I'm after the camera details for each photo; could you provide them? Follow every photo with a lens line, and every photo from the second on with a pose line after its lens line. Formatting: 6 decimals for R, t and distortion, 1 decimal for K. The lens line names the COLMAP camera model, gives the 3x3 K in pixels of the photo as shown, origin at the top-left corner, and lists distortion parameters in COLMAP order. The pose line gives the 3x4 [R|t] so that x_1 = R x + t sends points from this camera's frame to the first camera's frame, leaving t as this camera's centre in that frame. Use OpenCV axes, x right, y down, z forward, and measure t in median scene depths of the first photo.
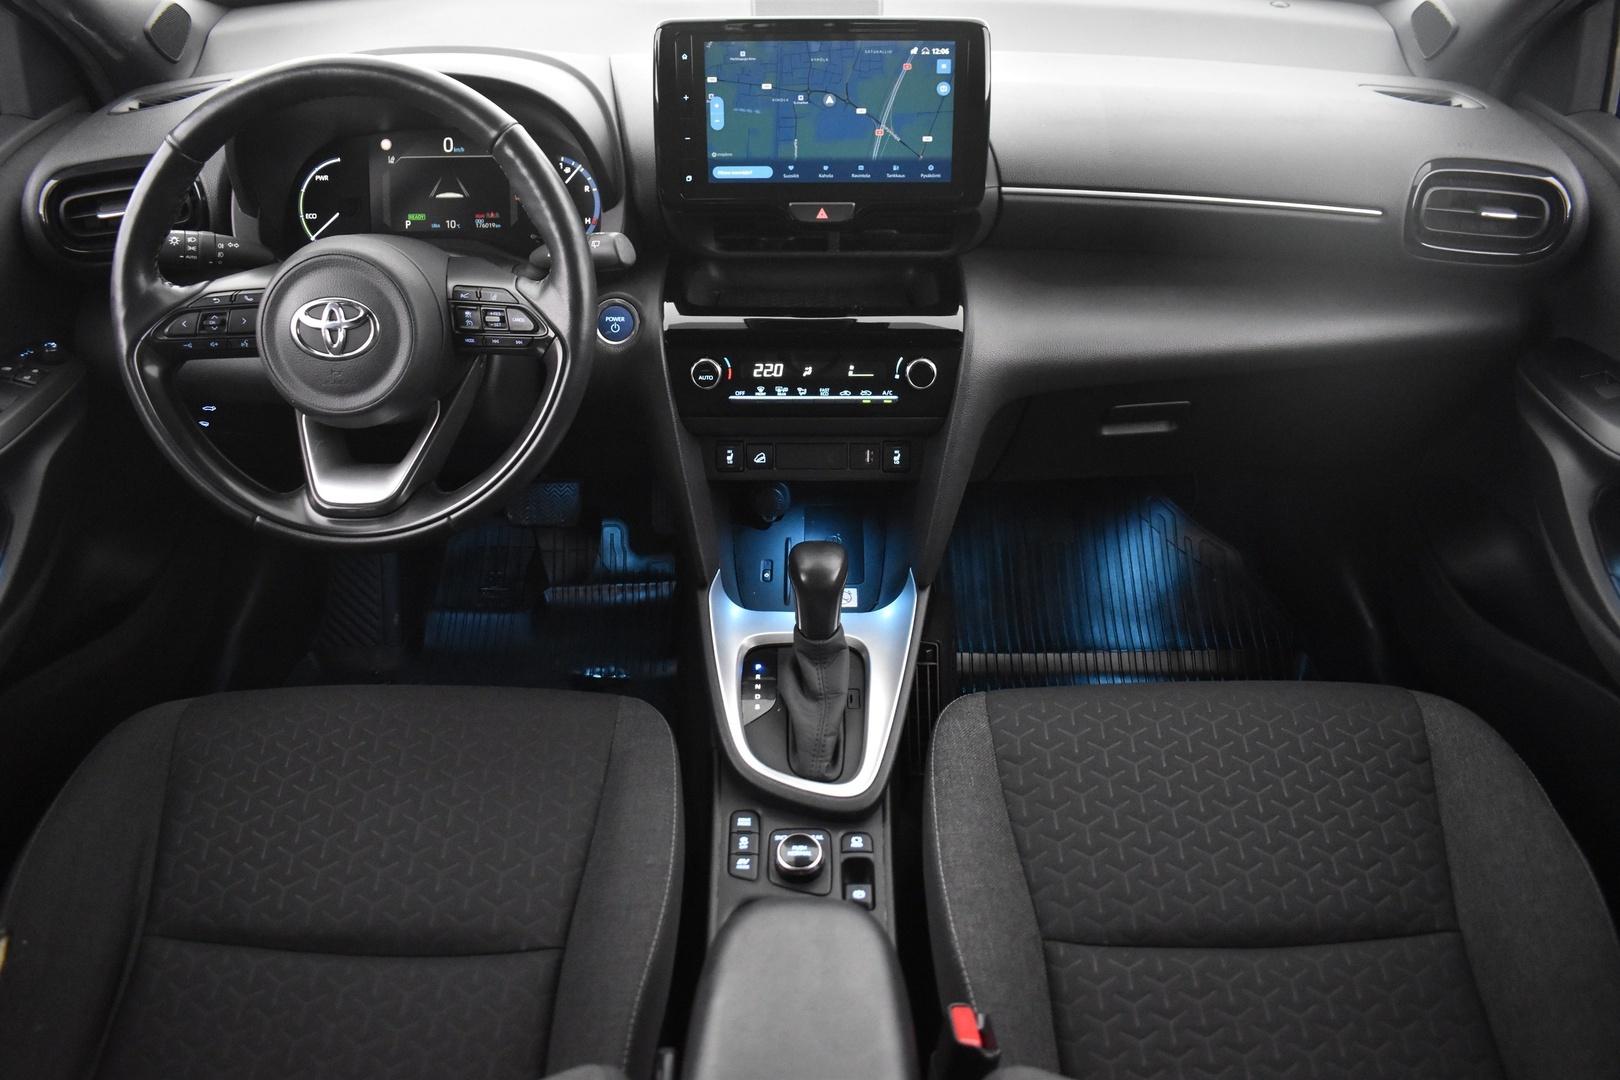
lens RADIAL K [[1257.9, 0, 812.6], [0, 1257.9, 489.7], [0, 0, 1]] dist [-0.110542, 0.031503]
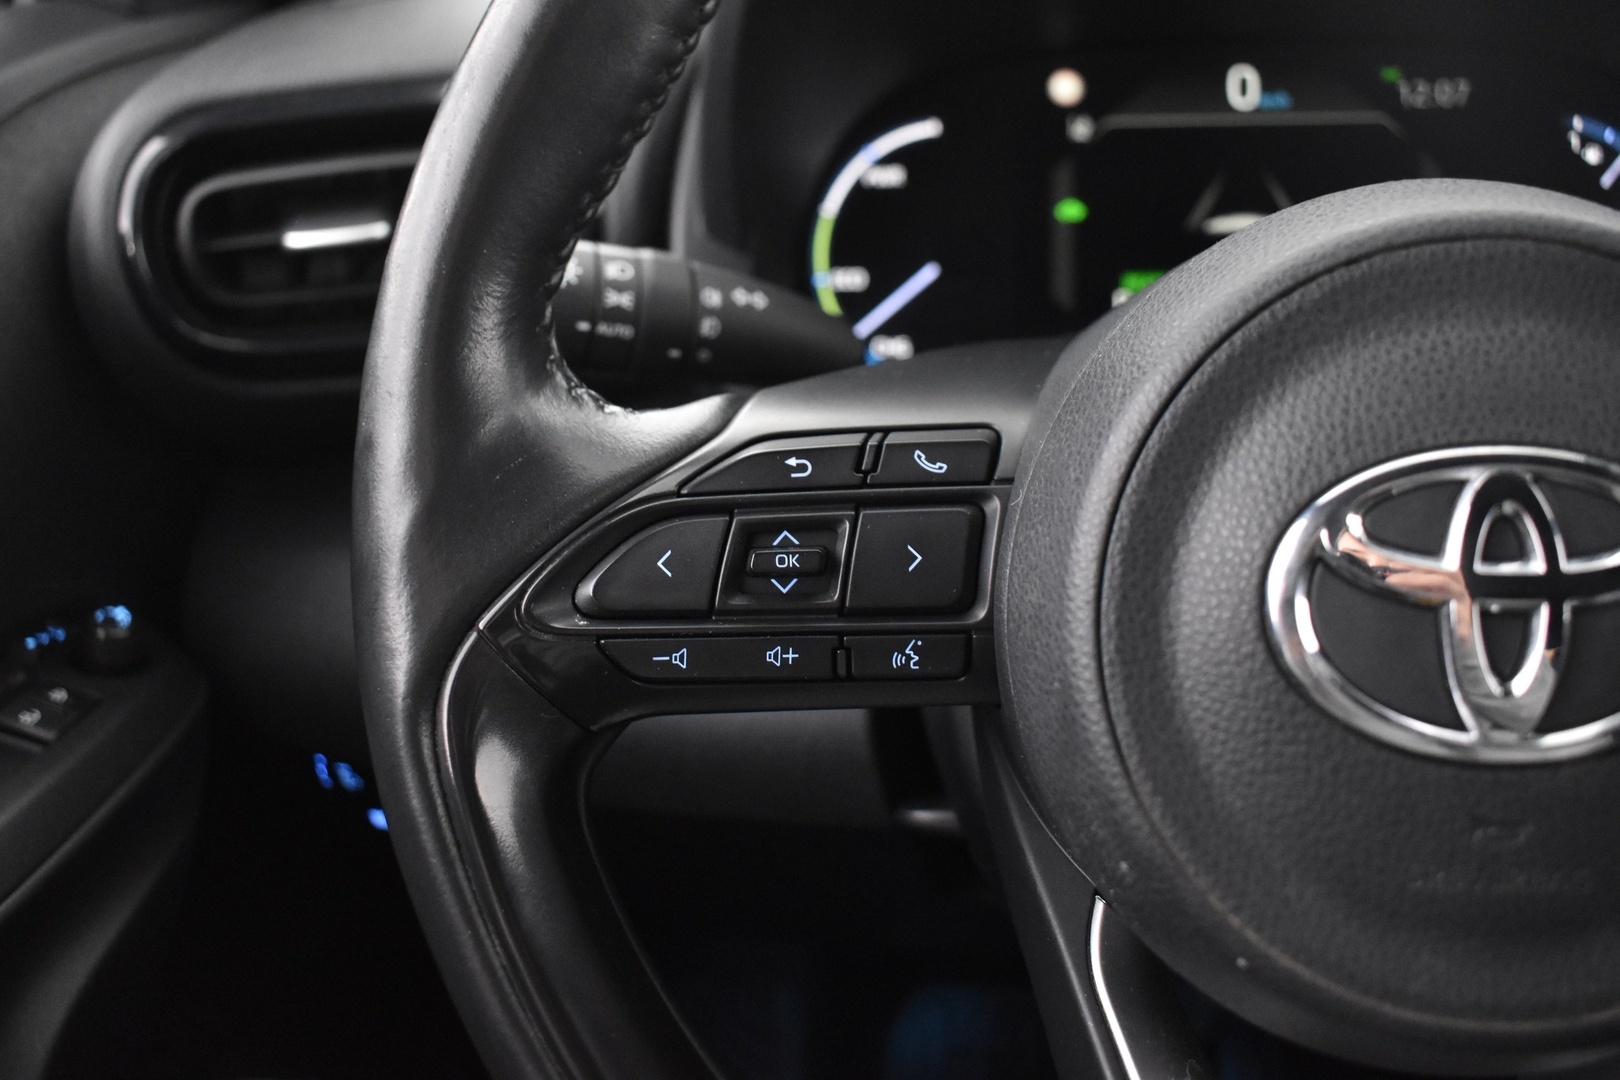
lens RADIAL K [[1523.2, 0, 810.9], [0, 1523.2, 485.6], [0, 0, 1]] dist [-0.075089, -0.009613]
pose [[0.989413, 0.003482, -0.145084, -0.400501], [-0.031573, 0.980930, -0.191779, -0.086588], [0.141649, 0.194329, 0.970655, 0.651418]]
